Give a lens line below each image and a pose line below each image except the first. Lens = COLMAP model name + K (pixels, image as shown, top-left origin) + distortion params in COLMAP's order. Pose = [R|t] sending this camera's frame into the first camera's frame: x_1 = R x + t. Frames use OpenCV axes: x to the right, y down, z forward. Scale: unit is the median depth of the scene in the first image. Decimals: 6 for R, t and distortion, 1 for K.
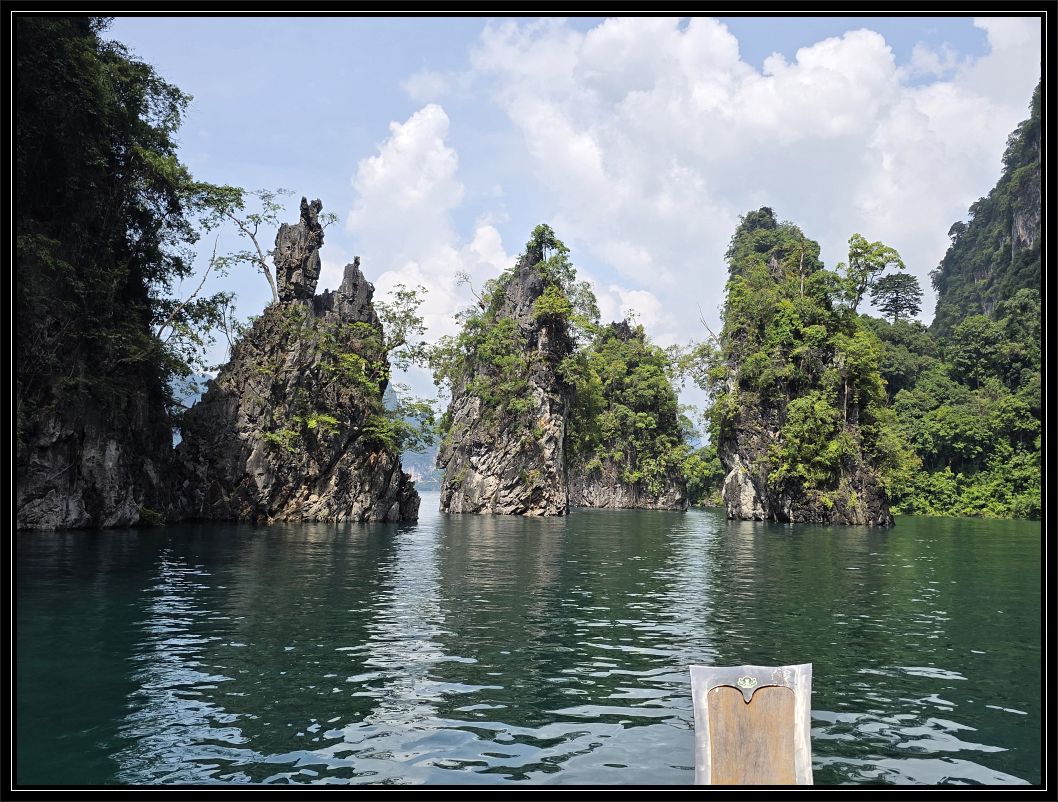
lens RADIAL K [[980.2, 0, 534.8], [0, 980.2, 387.1], [0, 0, 1]] dist [0.062110, 0.000000]
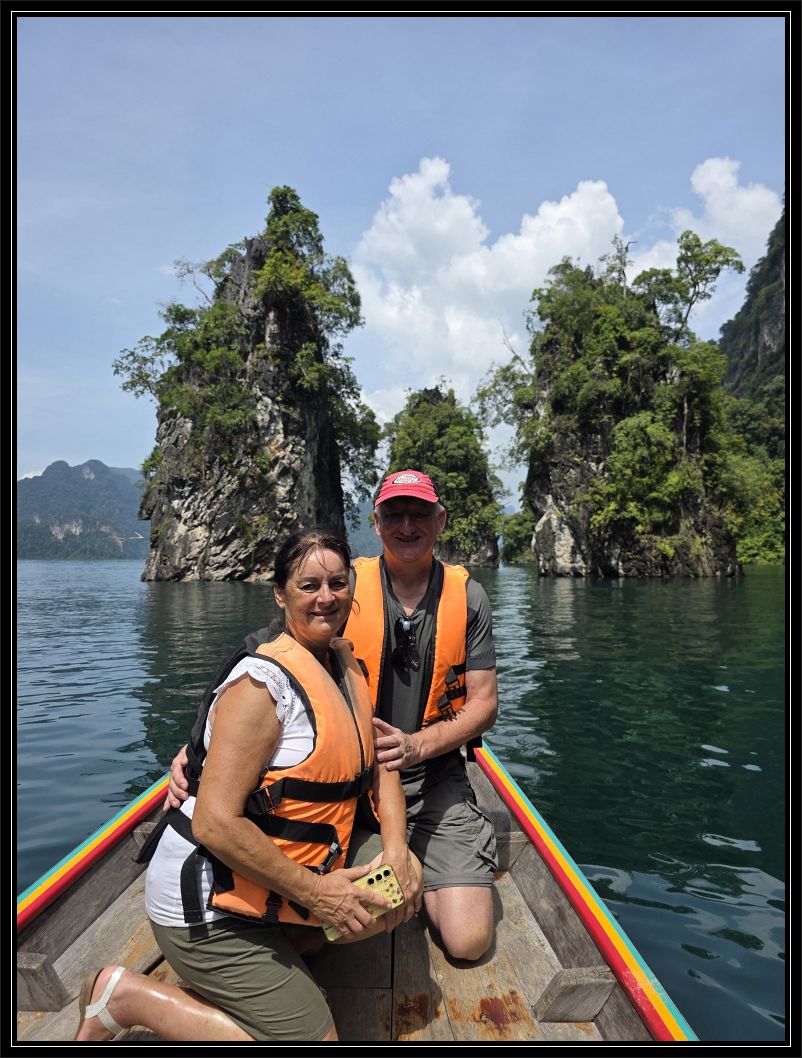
lens RADIAL K [[692.2, 0, 409.5], [0, 692.2, 530.3], [0, 0, 1]] dist [0.059710, -0.008102]
pose [[0.999444, -0.031078, 0.012109, 0.093541], [0.030208, 0.997337, 0.066374, 0.062630], [-0.014140, -0.065972, 0.997721, 0.486146]]
